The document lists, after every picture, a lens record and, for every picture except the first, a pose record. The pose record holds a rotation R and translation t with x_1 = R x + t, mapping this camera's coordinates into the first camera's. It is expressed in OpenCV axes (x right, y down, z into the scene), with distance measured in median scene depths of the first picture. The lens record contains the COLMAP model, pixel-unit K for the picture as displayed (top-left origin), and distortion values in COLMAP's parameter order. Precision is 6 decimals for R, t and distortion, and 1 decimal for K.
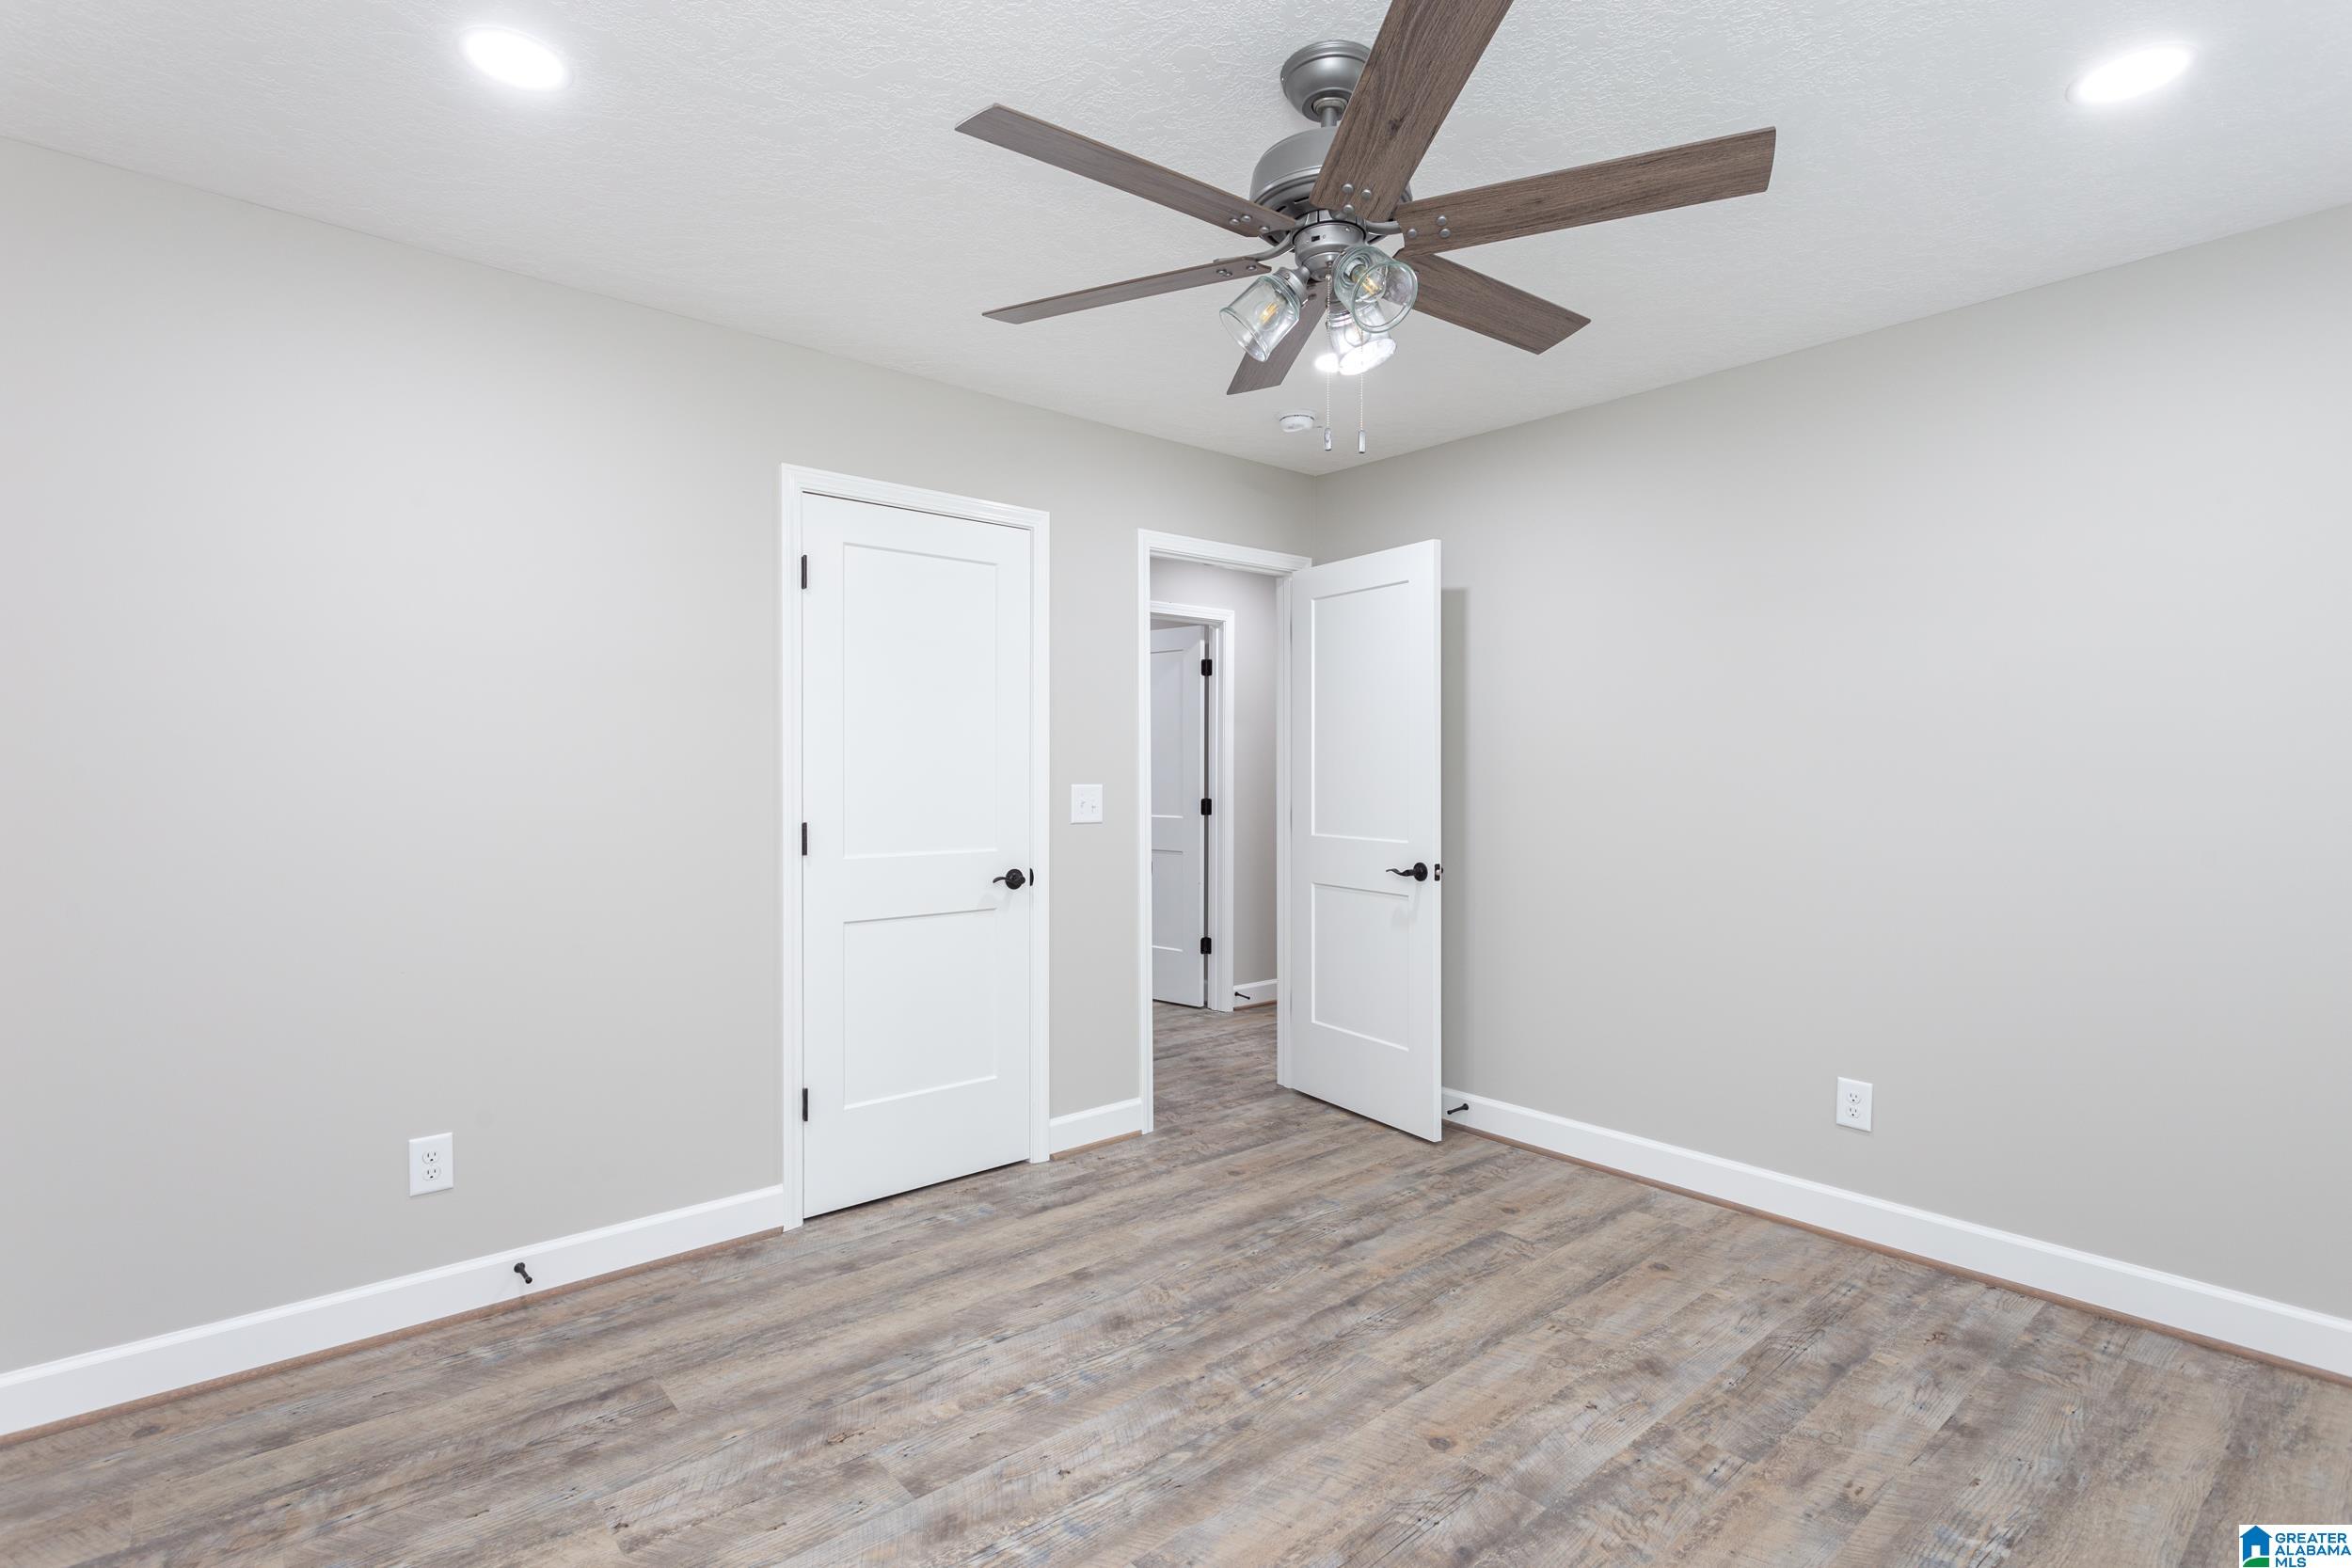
lens RADIAL K [[1128.2, 0, 1173.6], [0, 1128.2, 783.3], [0, 0, 1]] dist [0.003934, 0.000301]
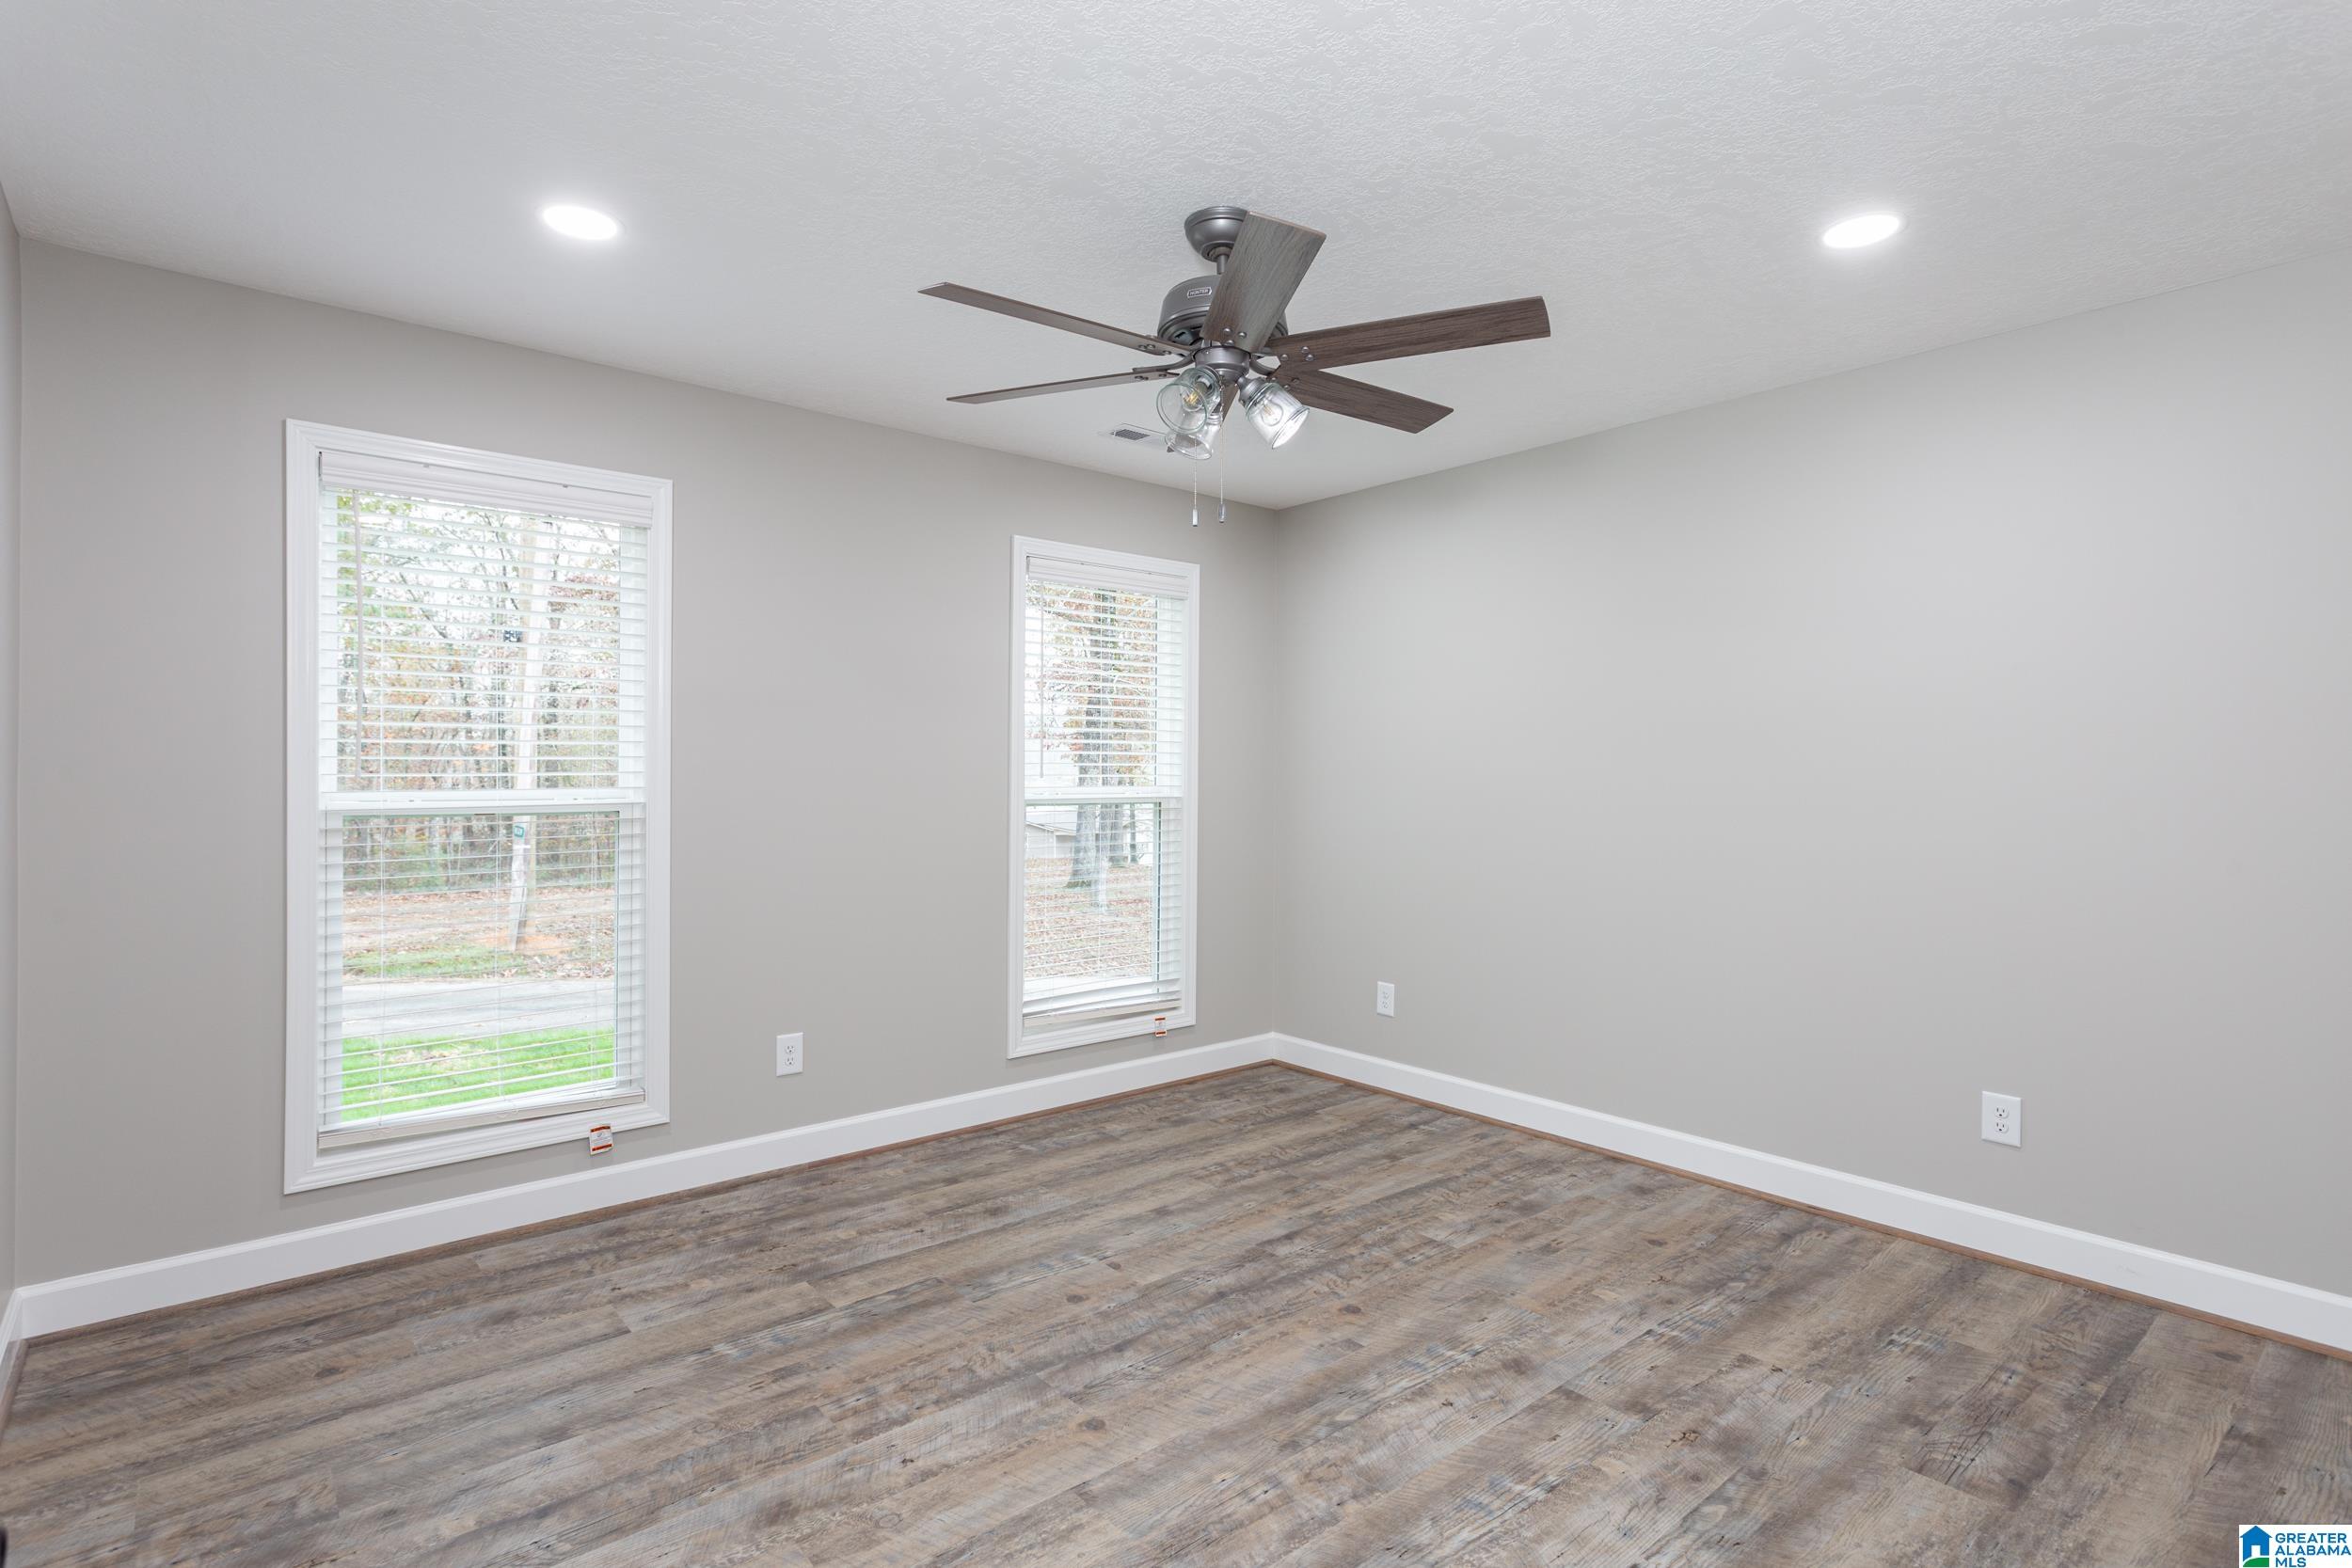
lens RADIAL K [[1128.2, 0, 1173.6], [0, 1128.2, 783.3], [0, 0, 1]] dist [0.003934, 0.000301]
pose [[-0.999924, -0.003935, 0.011708, 0.152007], [-0.003780, 0.999905, 0.013283, -0.011210], [-0.011759, 0.013238, -0.999843, 1.988806]]
